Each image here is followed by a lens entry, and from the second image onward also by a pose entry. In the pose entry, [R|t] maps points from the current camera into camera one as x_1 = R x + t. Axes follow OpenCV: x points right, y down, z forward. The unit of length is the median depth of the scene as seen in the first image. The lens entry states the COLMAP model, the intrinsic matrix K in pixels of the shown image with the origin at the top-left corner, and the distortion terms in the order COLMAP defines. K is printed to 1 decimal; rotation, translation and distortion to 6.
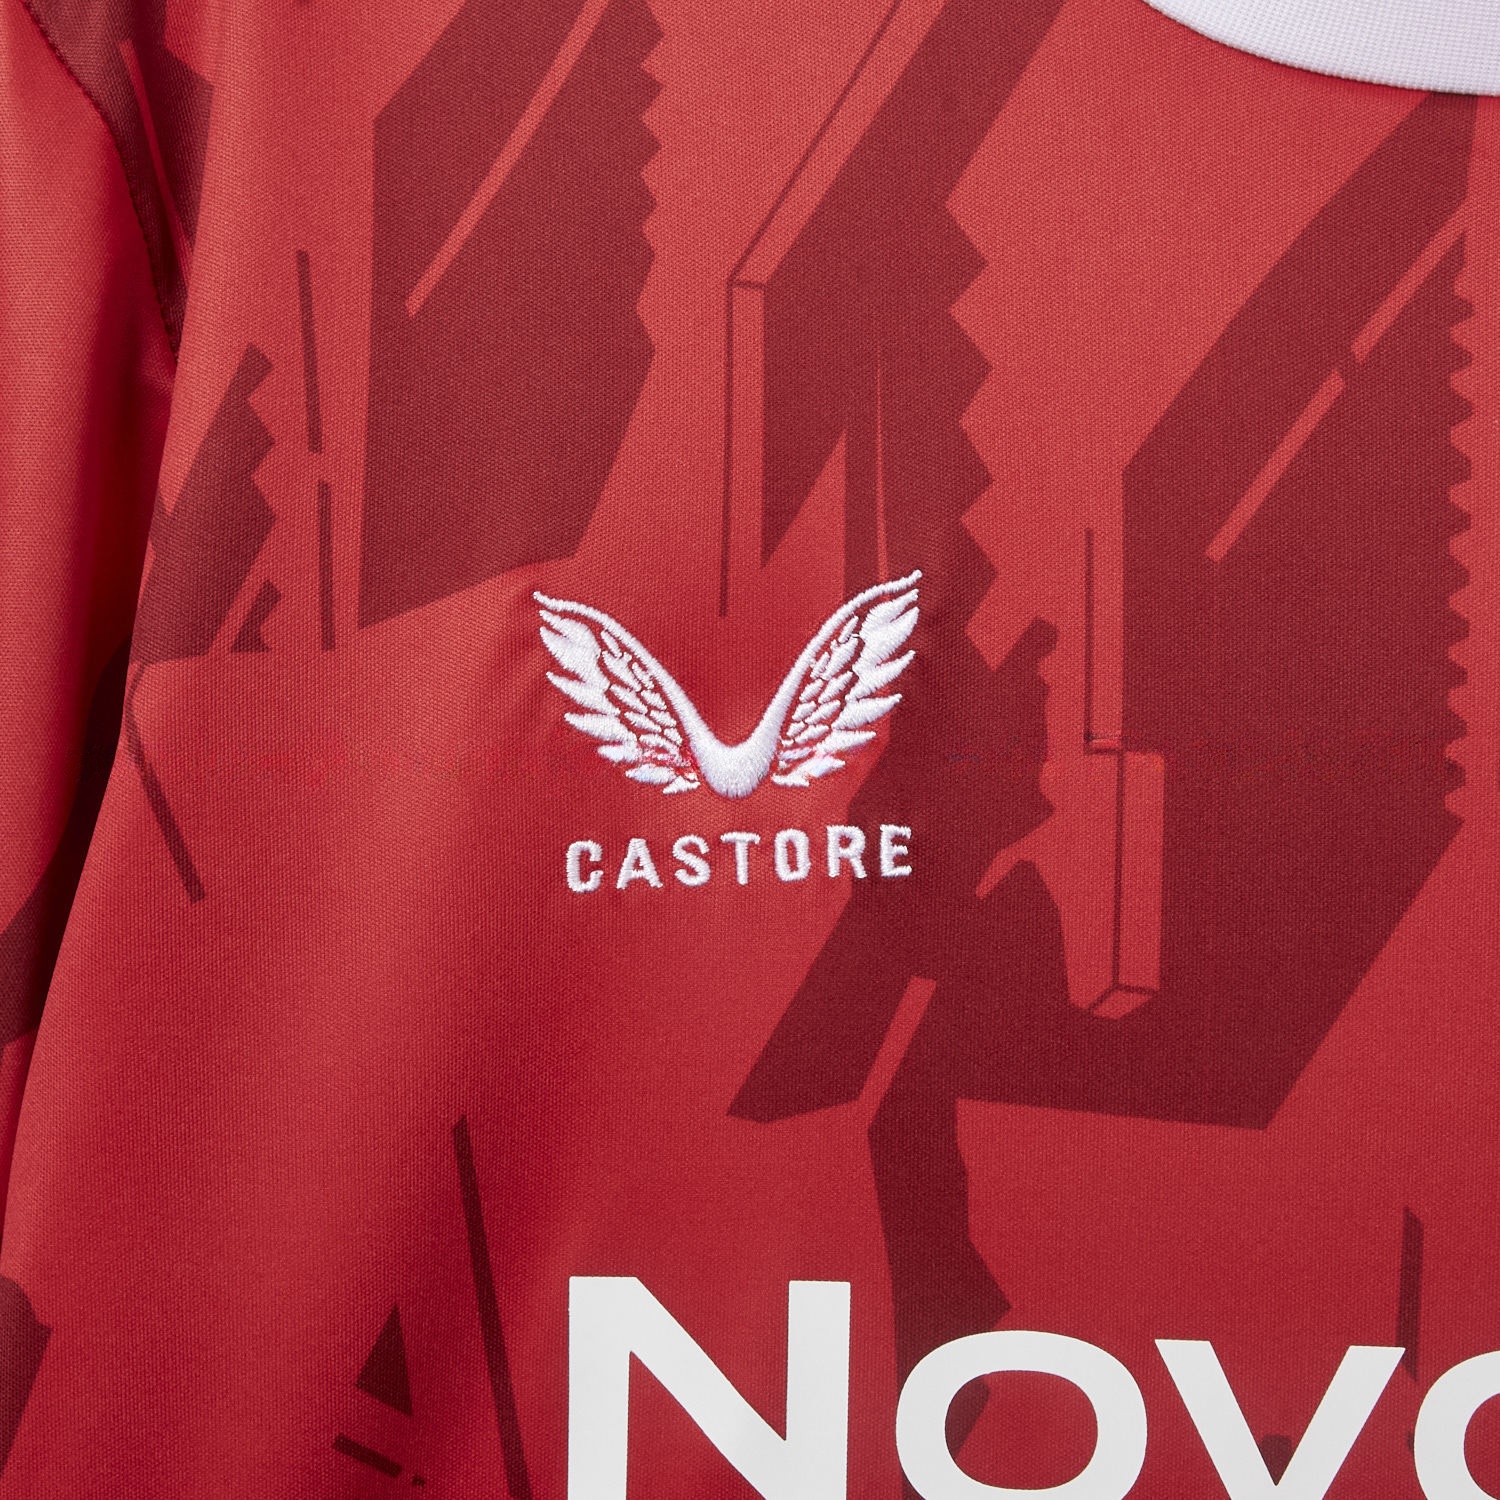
lens RADIAL K [[4059.4, 0, 749.7], [0, 4059.4, 749.1], [0, 0, 1]] dist [0.019545, 0.000000]
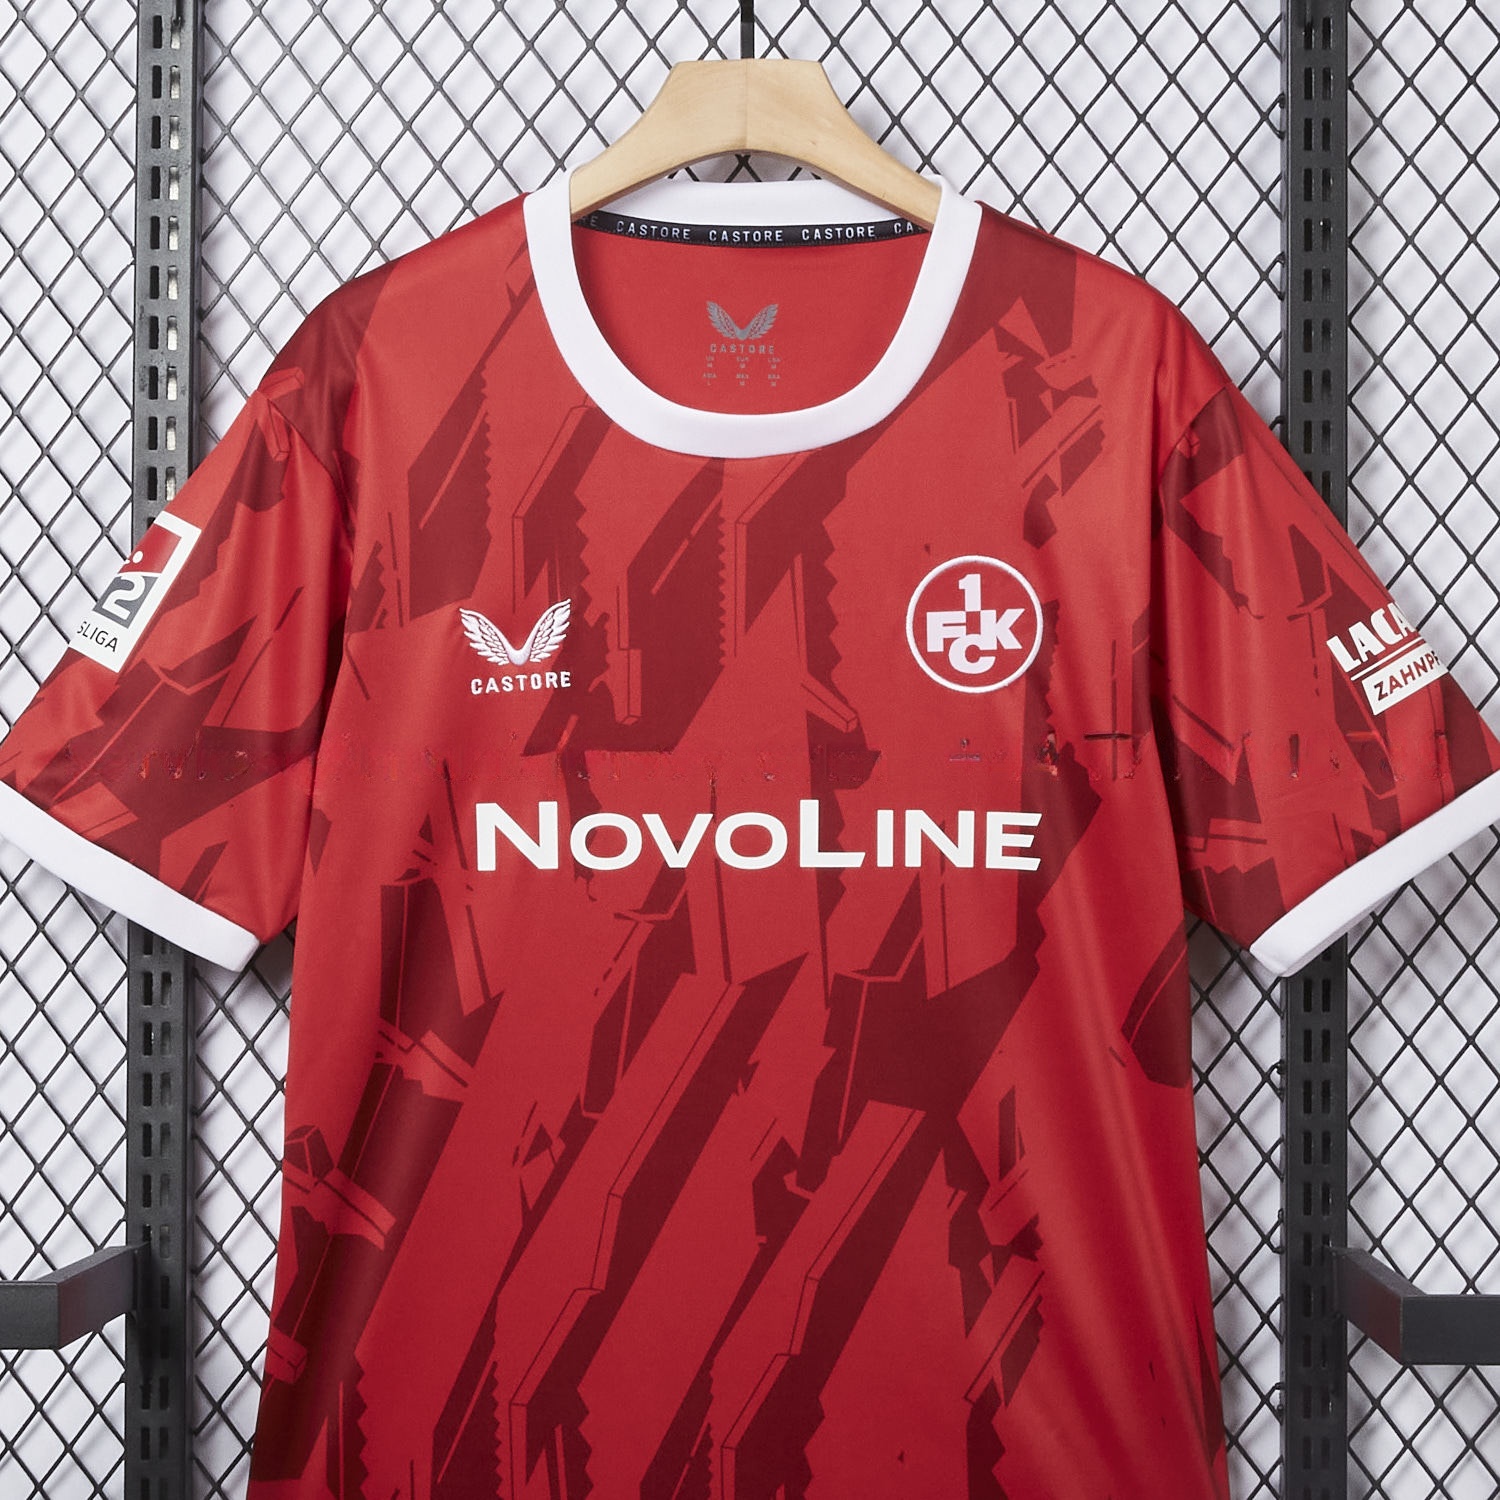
lens RADIAL K [[4059.4, 0, 710.2], [0, 4059.4, 765.4], [0, 0, 1]] dist [0.019545, 0.000000]
pose [[0.998344, -0.033592, 0.046689, -0.005545], [0.029235, 0.995415, 0.091068, -0.216786], [-0.049534, -0.089552, 0.994750, -2.505265]]
